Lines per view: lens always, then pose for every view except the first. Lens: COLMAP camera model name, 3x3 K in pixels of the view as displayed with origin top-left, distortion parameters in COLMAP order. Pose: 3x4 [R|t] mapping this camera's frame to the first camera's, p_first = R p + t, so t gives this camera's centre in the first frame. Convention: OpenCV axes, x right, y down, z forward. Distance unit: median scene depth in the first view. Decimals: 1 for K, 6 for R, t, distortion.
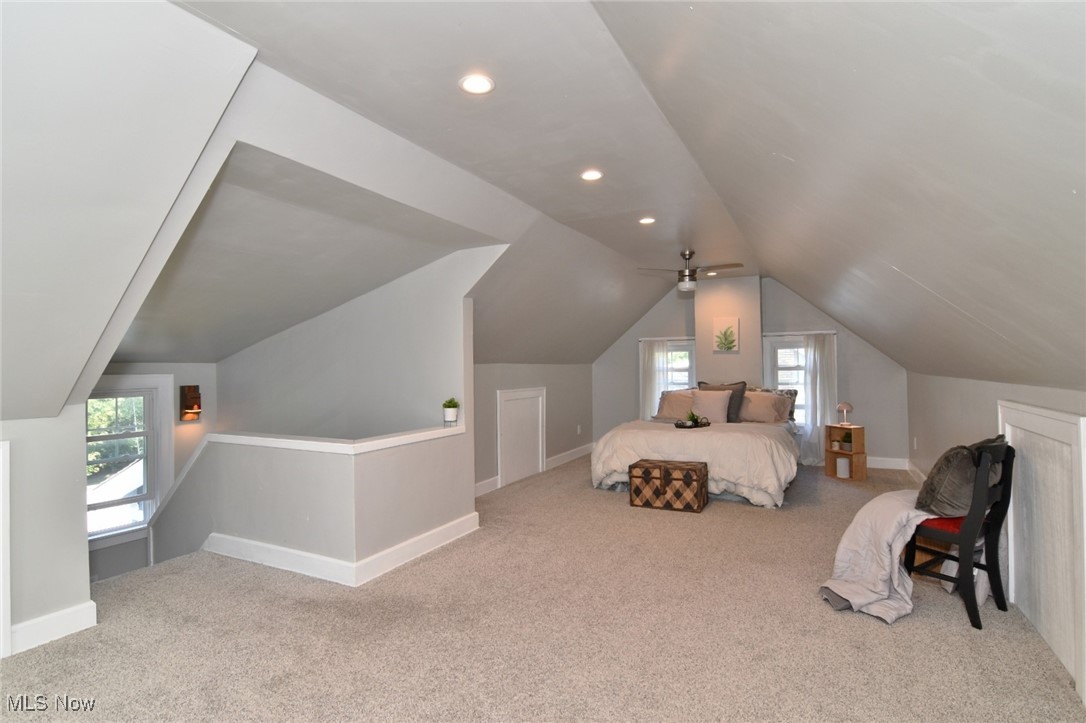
lens RADIAL K [[544.6, 0, 543.0], [0, 544.6, 361.5], [0, 0, 1]] dist [-0.000714, -0.000162]
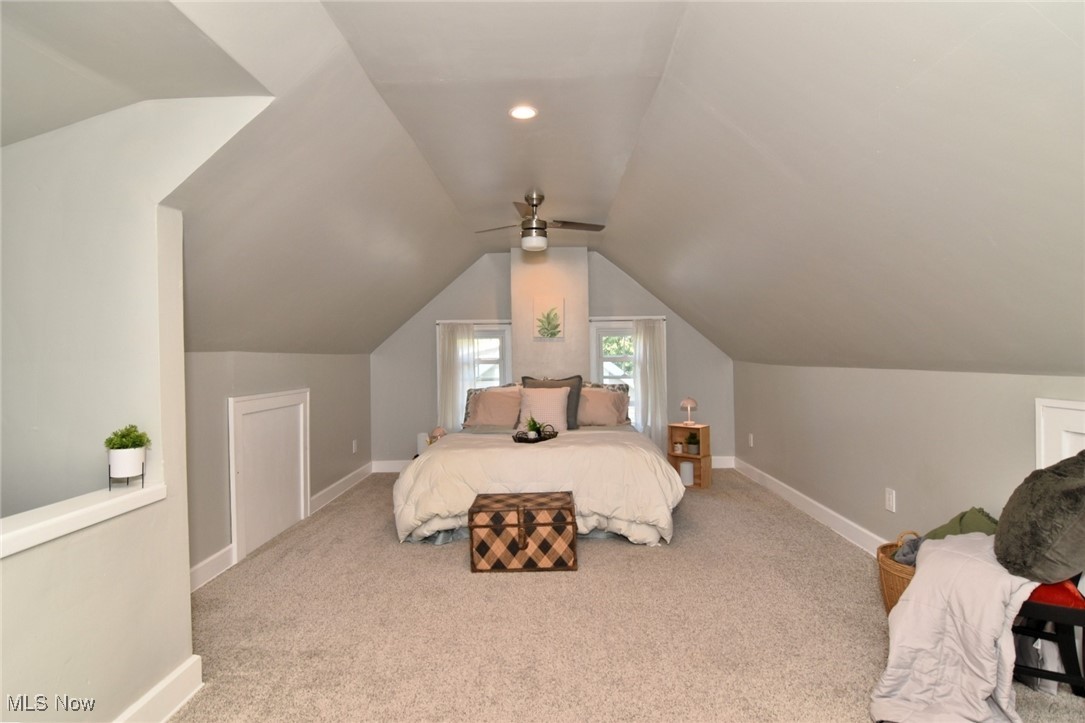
lens RADIAL K [[561.1, 0, 542.8], [0, 561.1, 363.6], [0, 0, 1]] dist [0.001770, -0.012785]
pose [[0.898347, -0.006953, 0.439232, -0.047887], [-0.000417, 0.999861, 0.016680, 0.006238], [-0.439287, -0.015168, 0.898219, 0.328827]]
